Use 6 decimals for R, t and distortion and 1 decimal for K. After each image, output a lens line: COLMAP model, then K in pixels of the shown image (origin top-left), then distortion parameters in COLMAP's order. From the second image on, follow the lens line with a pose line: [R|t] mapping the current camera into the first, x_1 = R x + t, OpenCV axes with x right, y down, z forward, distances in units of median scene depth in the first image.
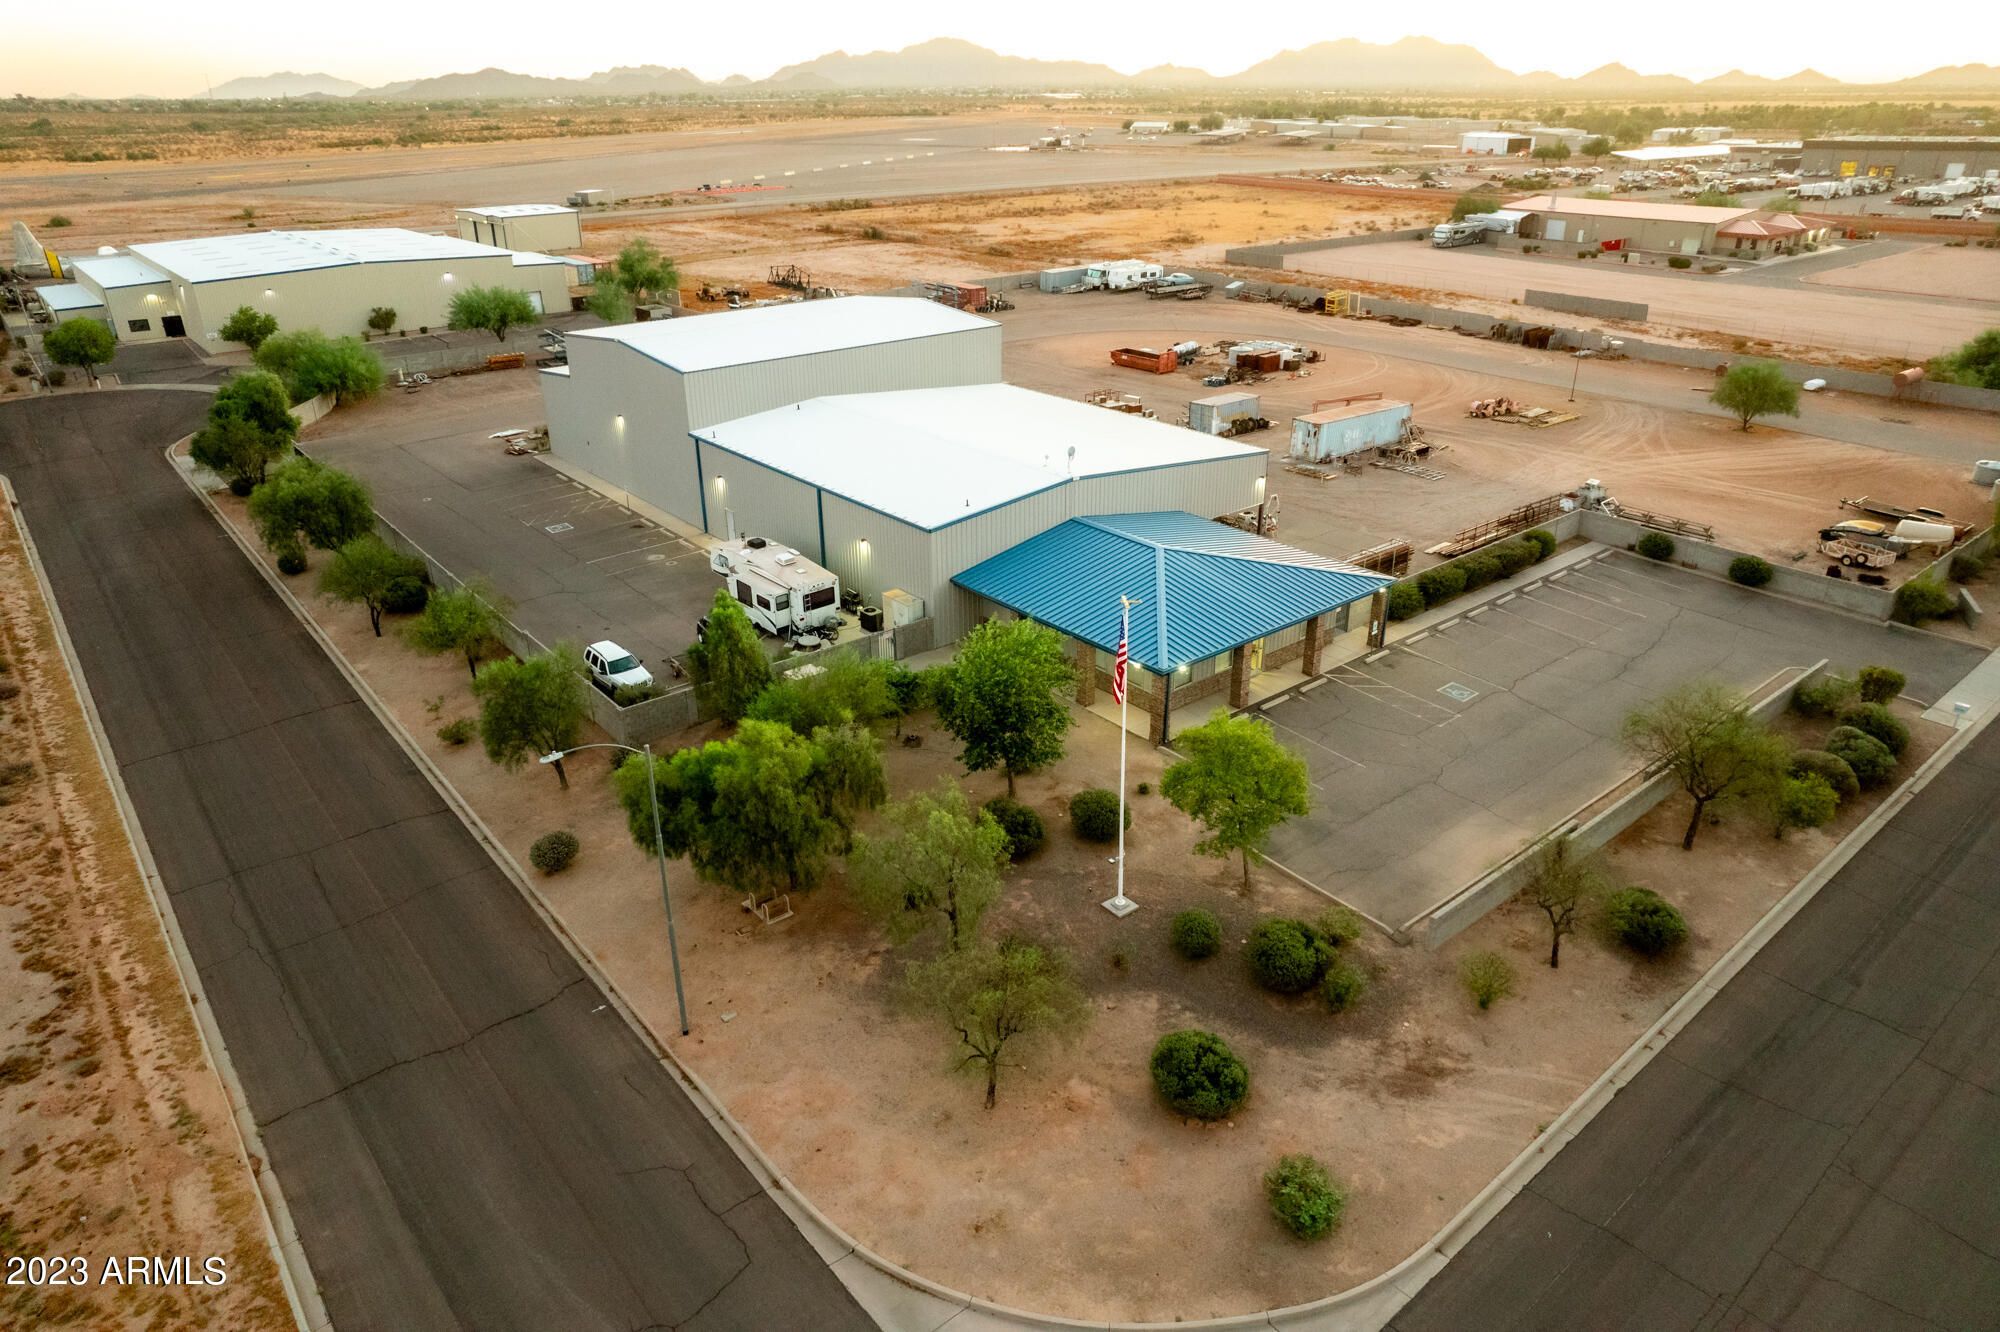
lens RADIAL K [[1273.3, 0, 1004.6], [0, 1273.3, 651.5], [0, 0, 1]] dist [-0.074593, 0.068761]
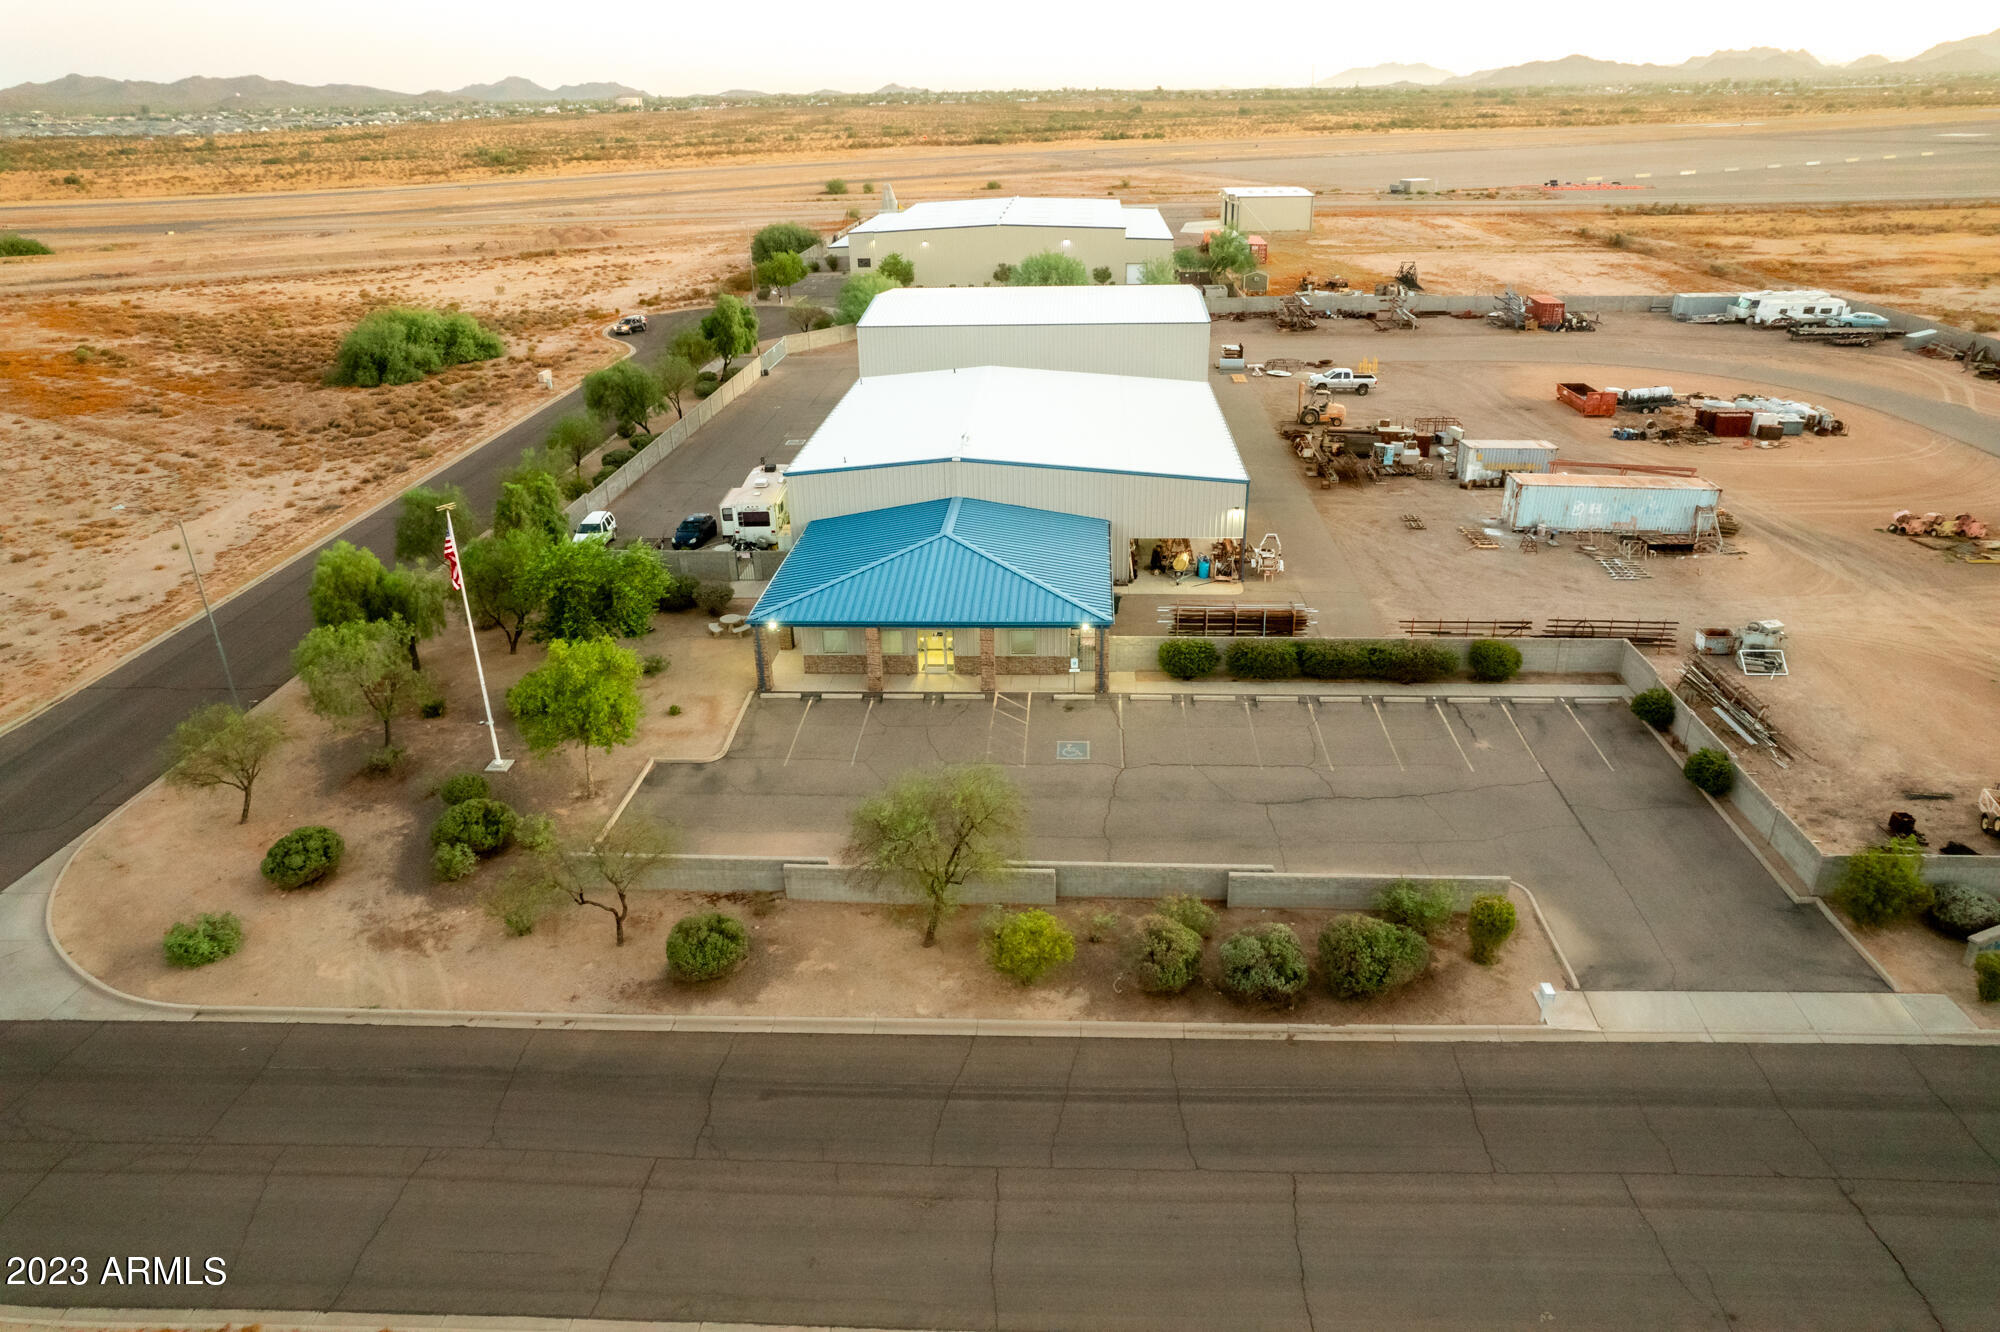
lens RADIAL K [[1273.3, 0, 1010.3], [0, 1273.3, 664.5], [0, 0, 1]] dist [-0.074593, 0.068761]
pose [[0.732773, 0.272980, -0.623318, 0.404827], [-0.262330, 0.958528, 0.111389, -0.053291], [0.627874, 0.081892, 0.773995, 0.125499]]
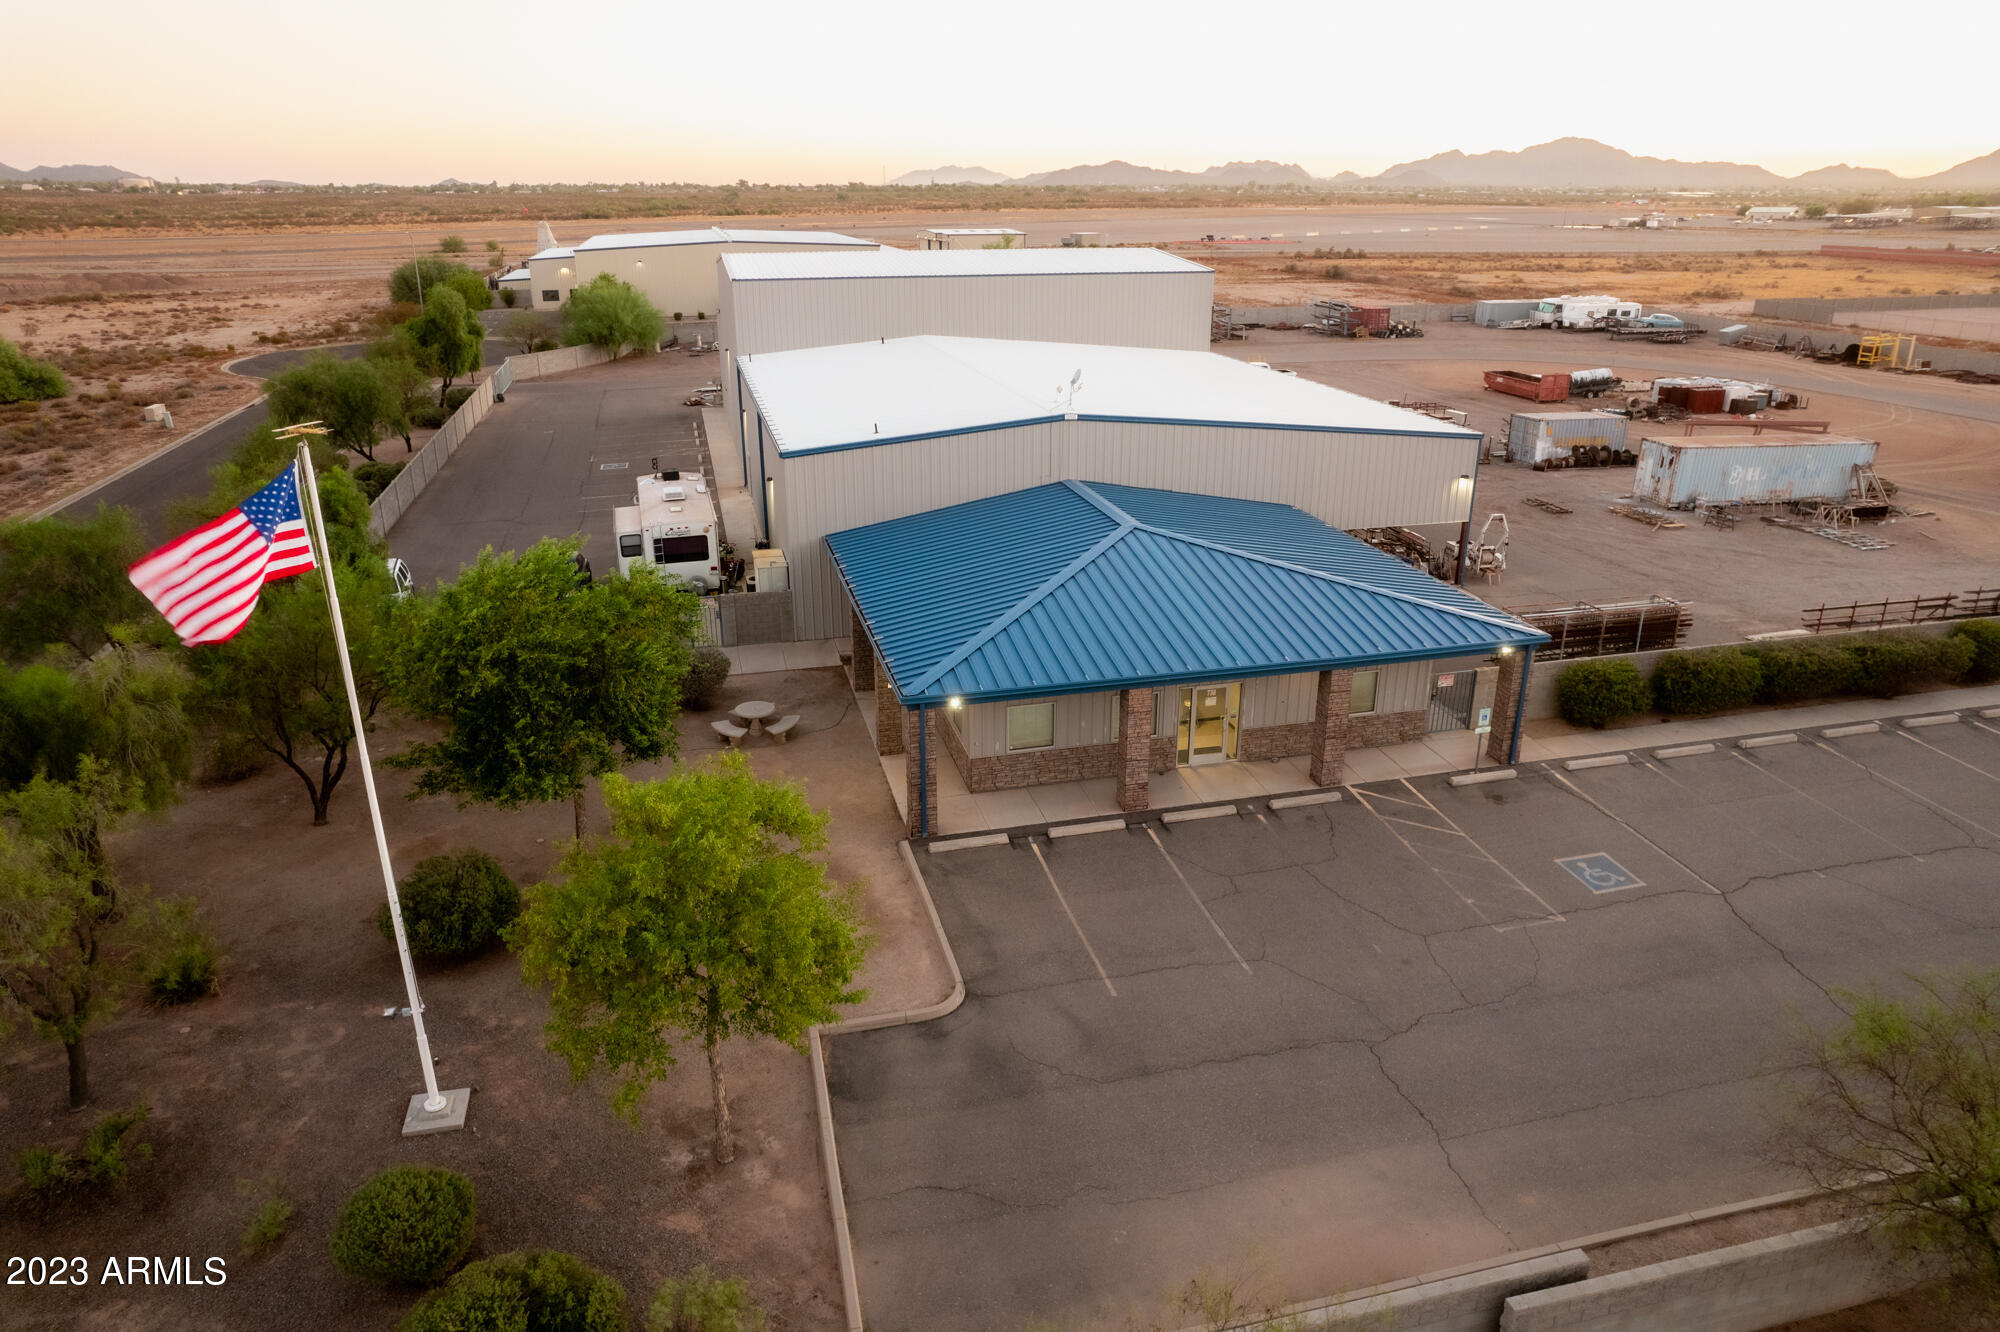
lens RADIAL K [[1273.3, 0, 1009.4], [0, 1273.3, 660.7], [0, 0, 1]] dist [-0.074593, 0.068761]
pose [[0.905697, 0.155118, -0.394528, 0.154188], [-0.178546, 0.983660, -0.023130, 0.001760], [0.384493, 0.091391, 0.918593, 0.217646]]
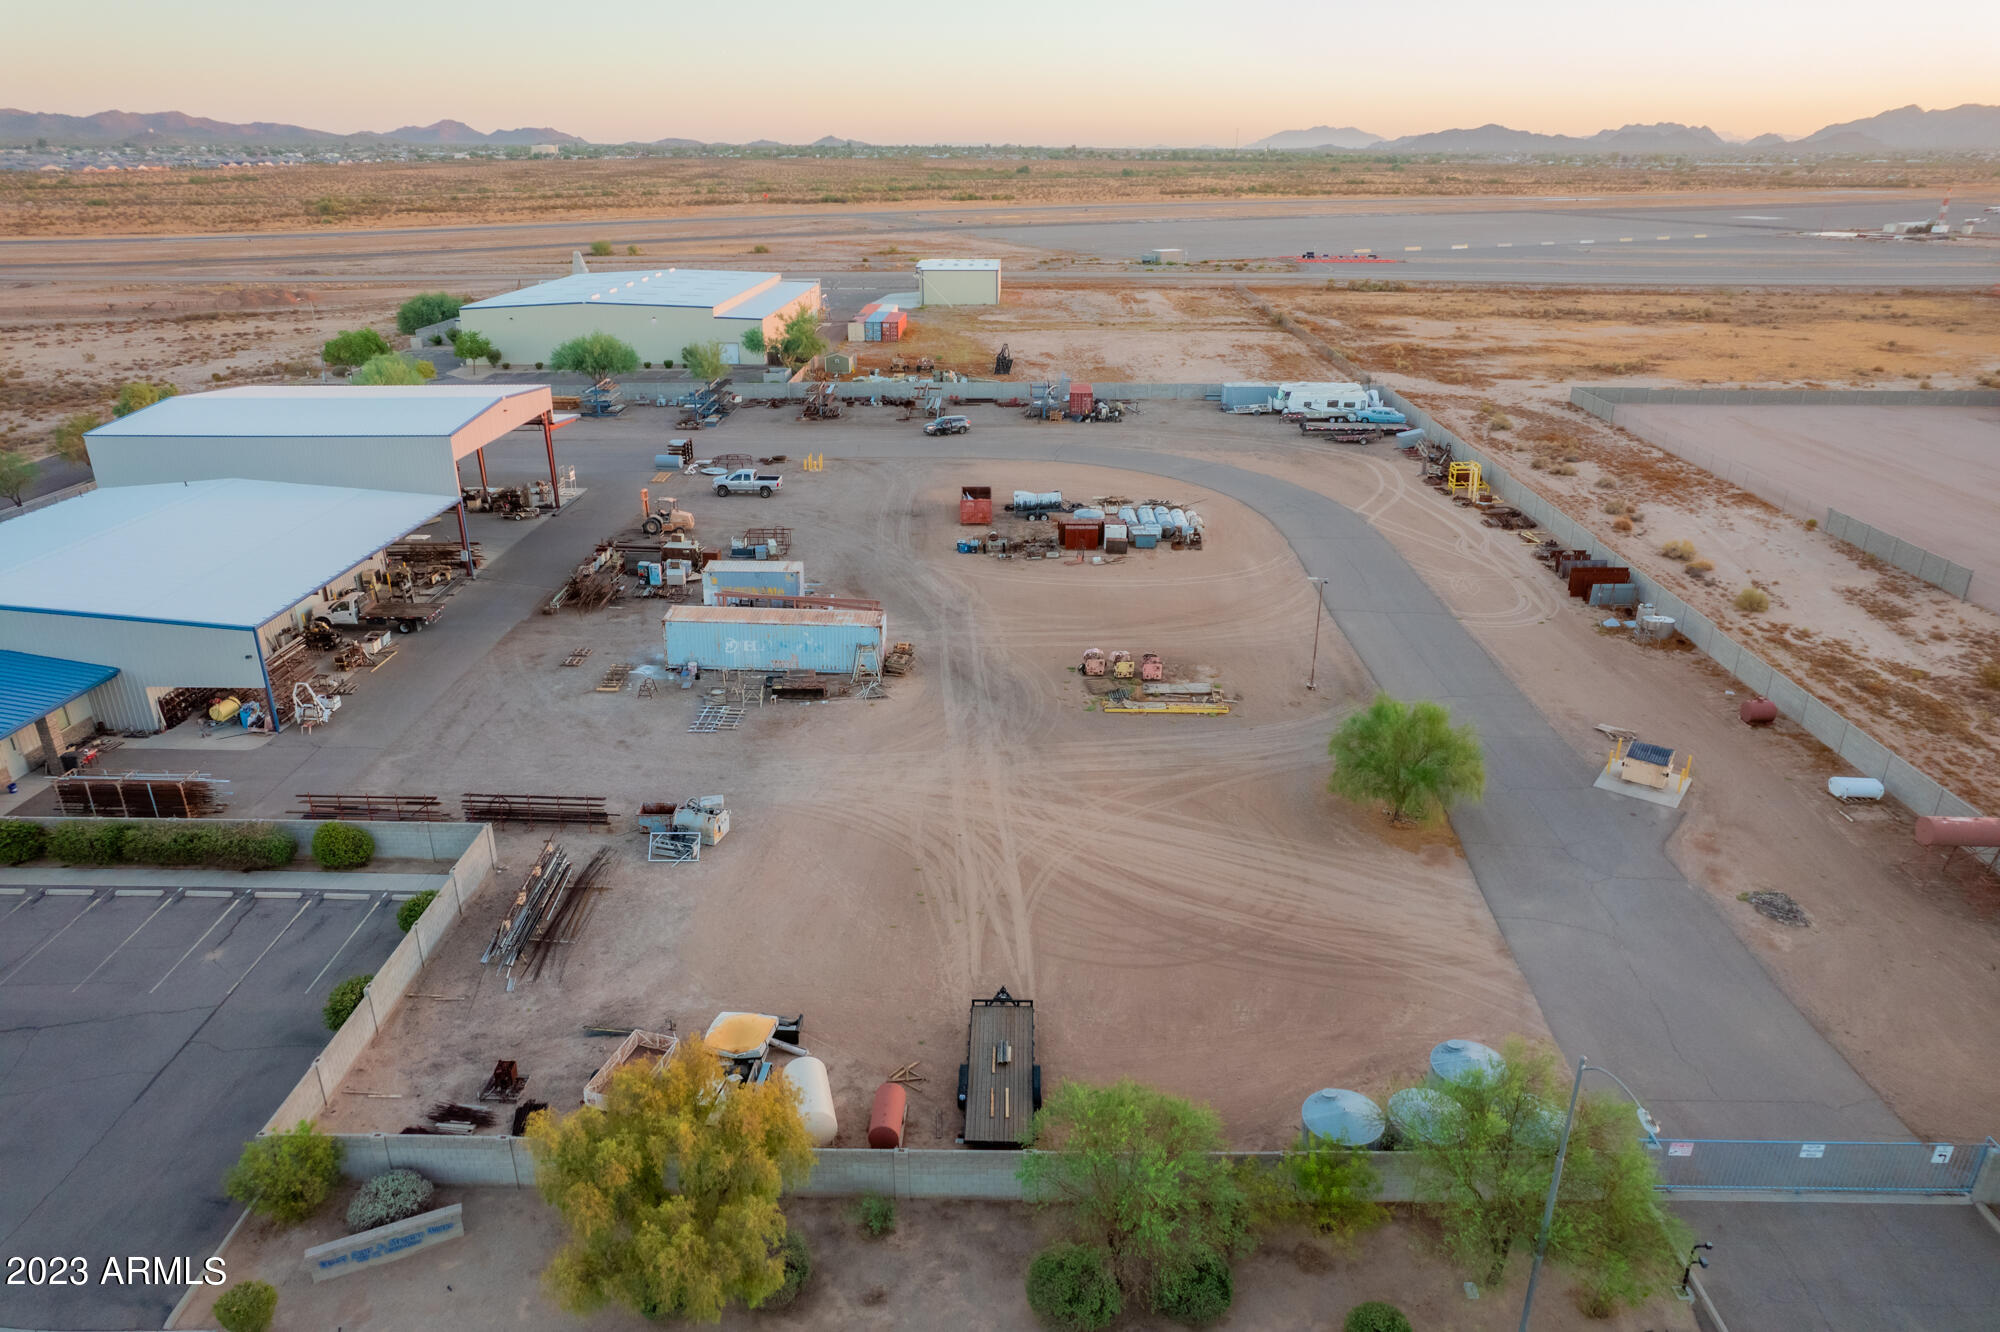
lens RADIAL K [[1273.3, 0, 1007.3], [0, 1273.3, 664.9], [0, 0, 1]] dist [-0.074593, 0.068761]
pose [[0.760818, 0.253167, -0.597547, 0.641846], [-0.270231, 0.960734, 0.062974, -0.190644], [0.590027, 0.113564, 0.799357, 0.381983]]
